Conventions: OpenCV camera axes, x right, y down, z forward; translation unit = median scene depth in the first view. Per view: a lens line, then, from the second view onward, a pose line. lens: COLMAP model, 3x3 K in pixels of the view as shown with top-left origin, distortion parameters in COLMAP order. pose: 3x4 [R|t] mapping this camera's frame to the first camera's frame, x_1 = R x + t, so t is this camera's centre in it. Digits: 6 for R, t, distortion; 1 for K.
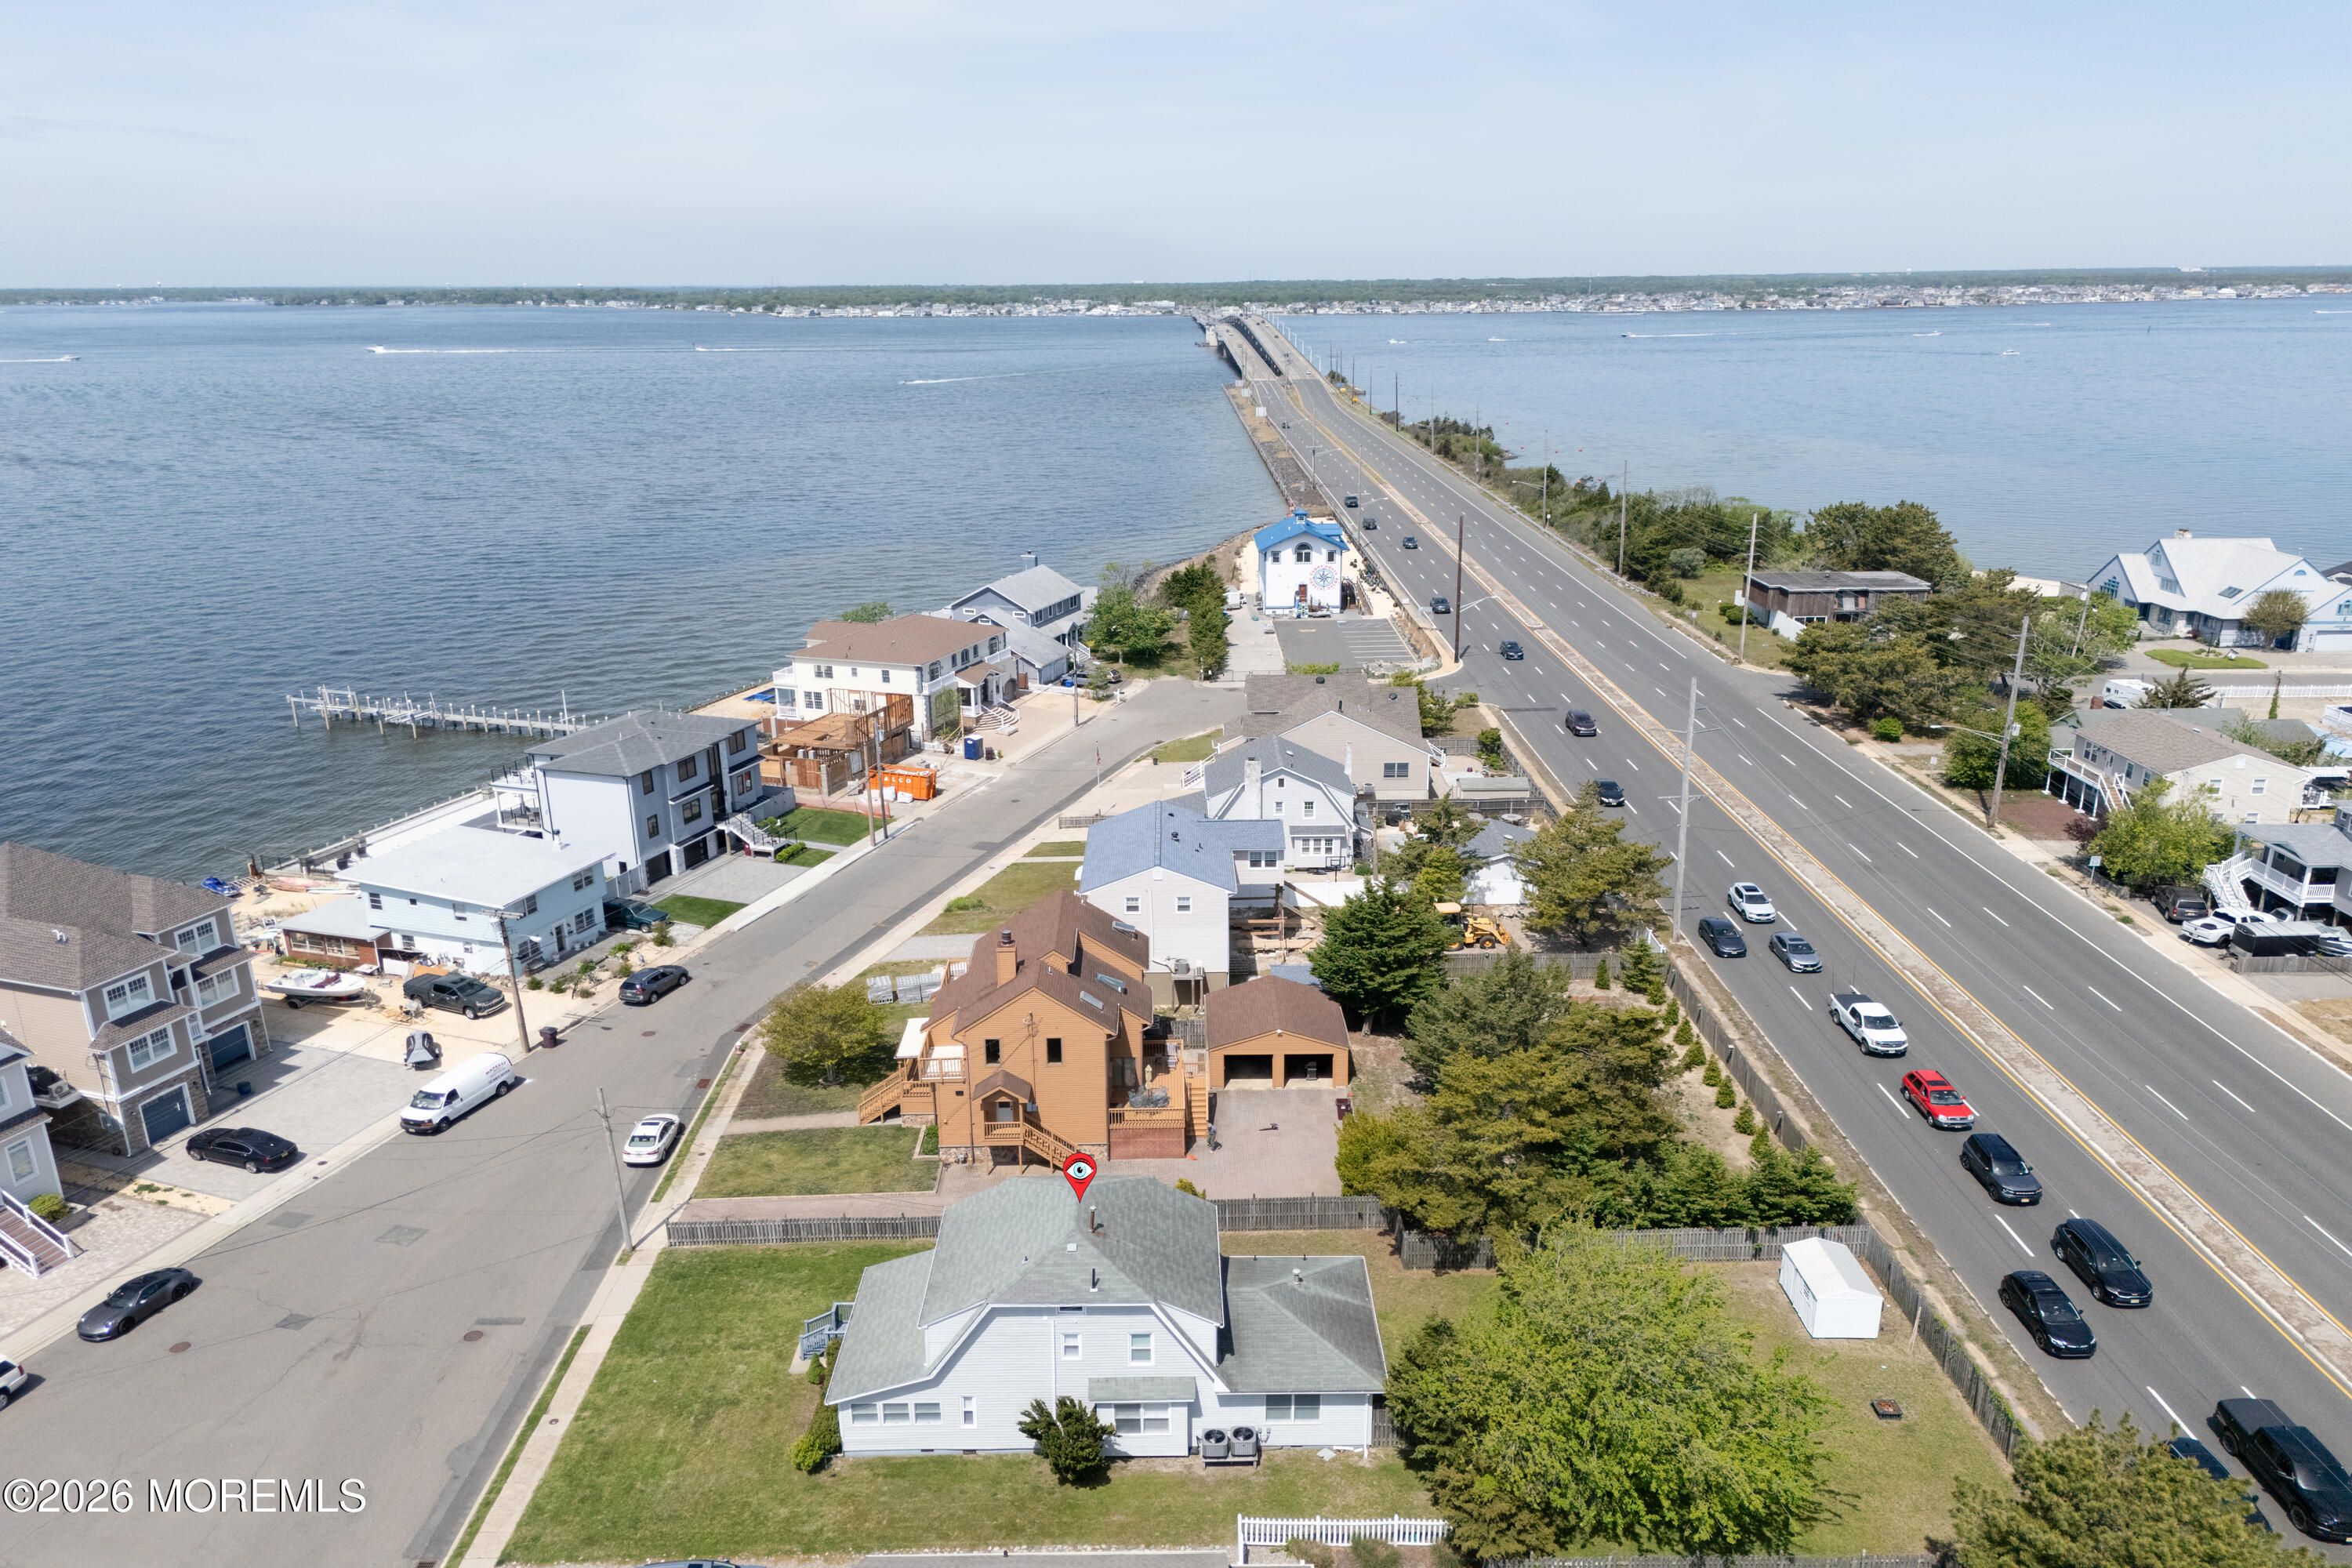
lens RADIAL K [[1722.9, 0, 1172.6], [0, 1722.9, 872.6], [0, 0, 1]] dist [0.078653, -0.084723]
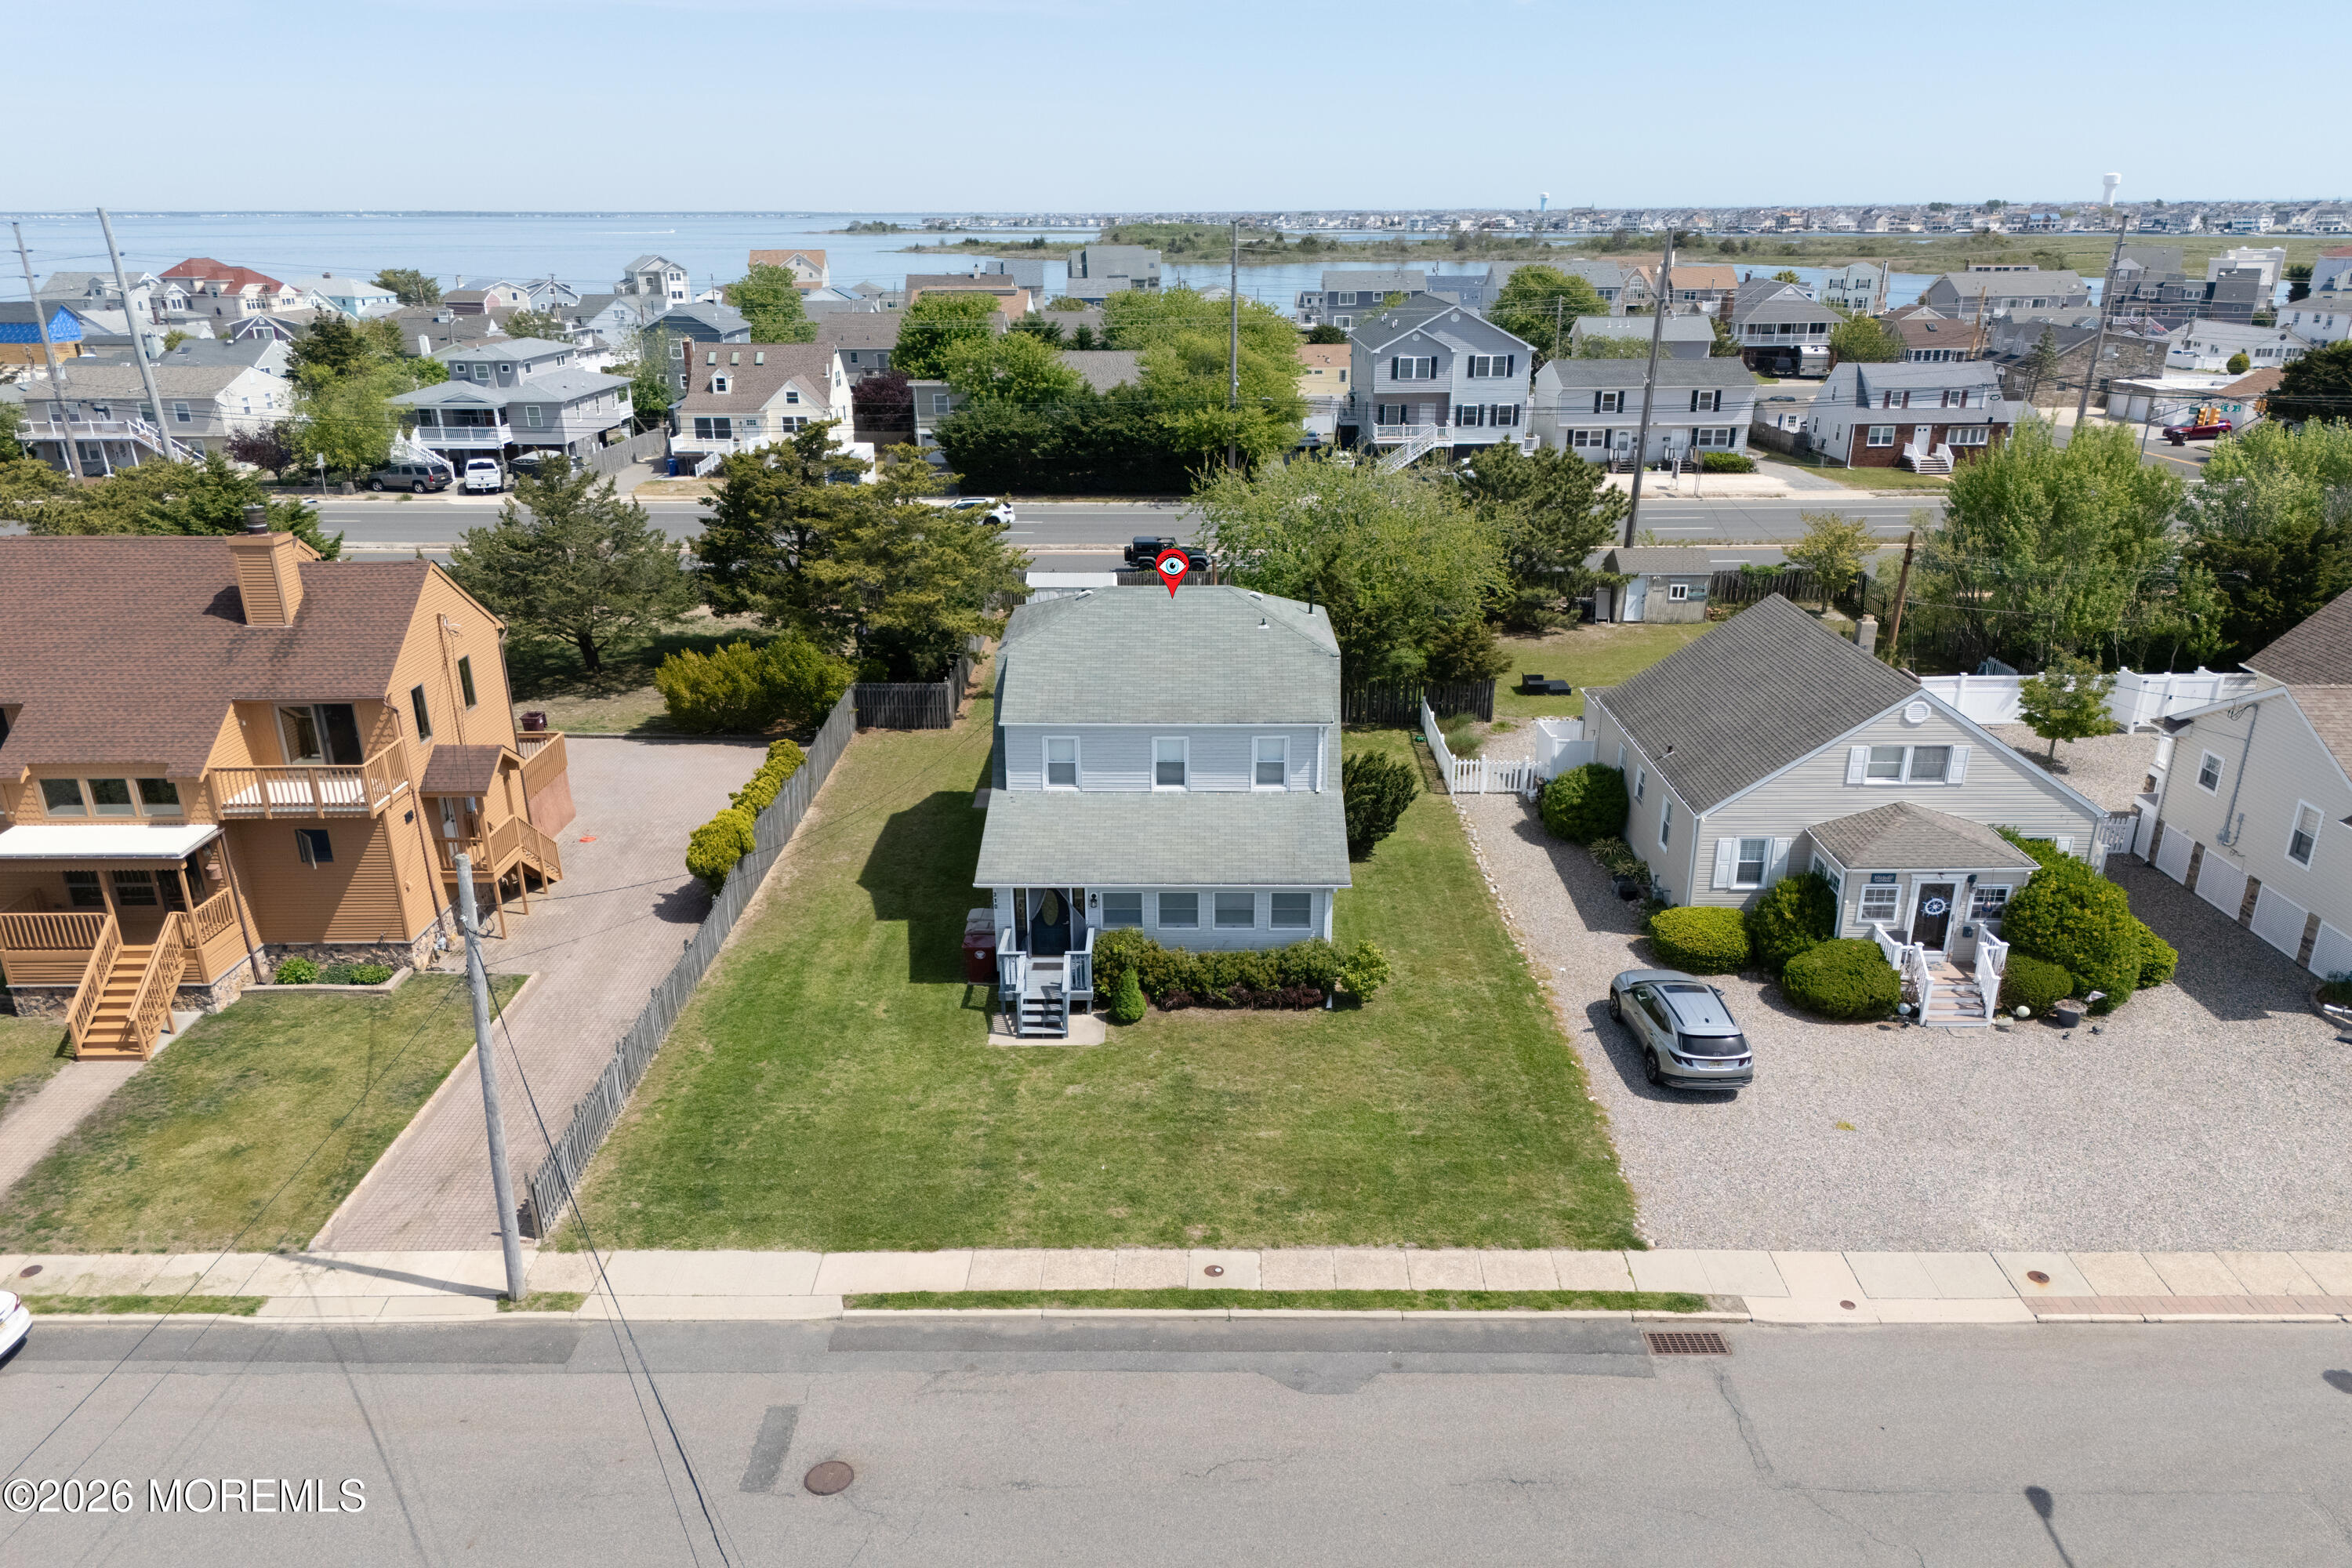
lens RADIAL K [[1722.9, 0, 1172.6], [0, 1722.9, 872.6], [0, 0, 1]] dist [0.078653, -0.084723]
pose [[0.014721, -0.349167, 0.936945, -0.449545], [0.328841, 0.886612, 0.325243, 0.037922], [-0.944271, 0.303318, 0.127872, 0.547606]]
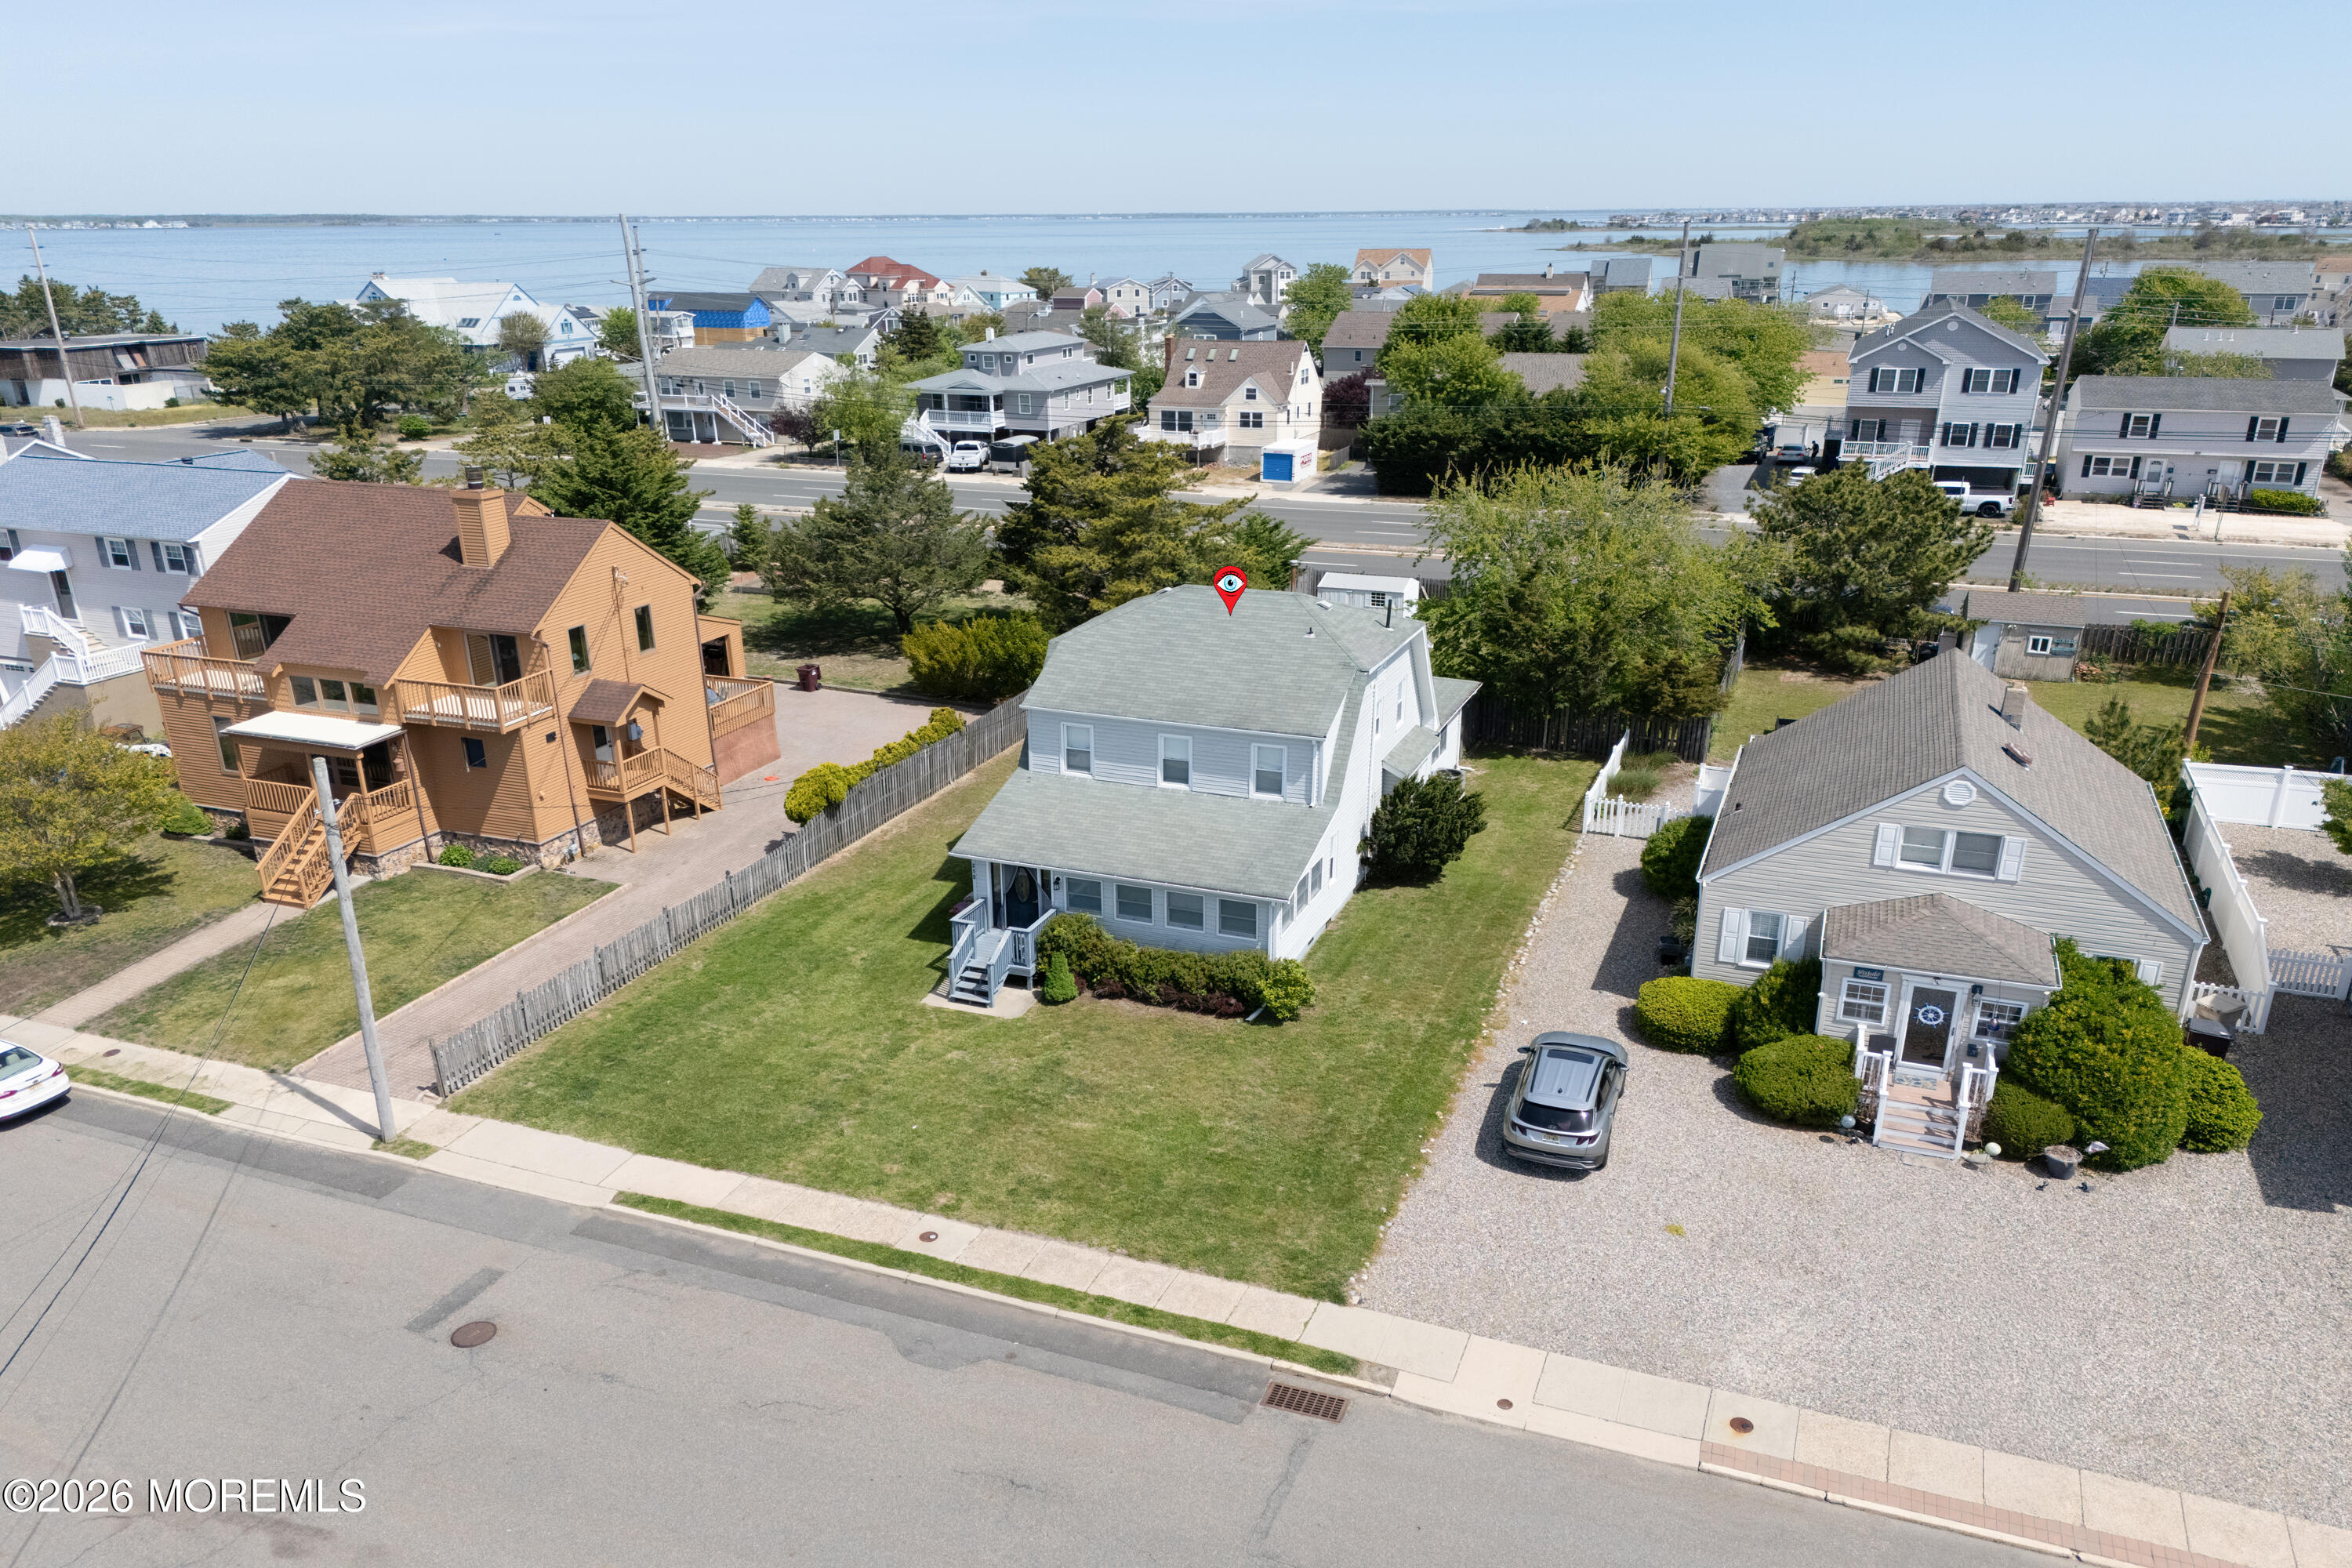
lens RADIAL K [[1719.4, 0, 1173.1], [0, 1719.4, 885.6], [0, 0, 1]] dist [0.062488, -0.053208]
pose [[0.375148, -0.330864, 0.865906, -0.426818], [0.303309, 0.926523, 0.222620, 0.080813], [-0.875938, 0.179122, 0.447937, 0.420293]]
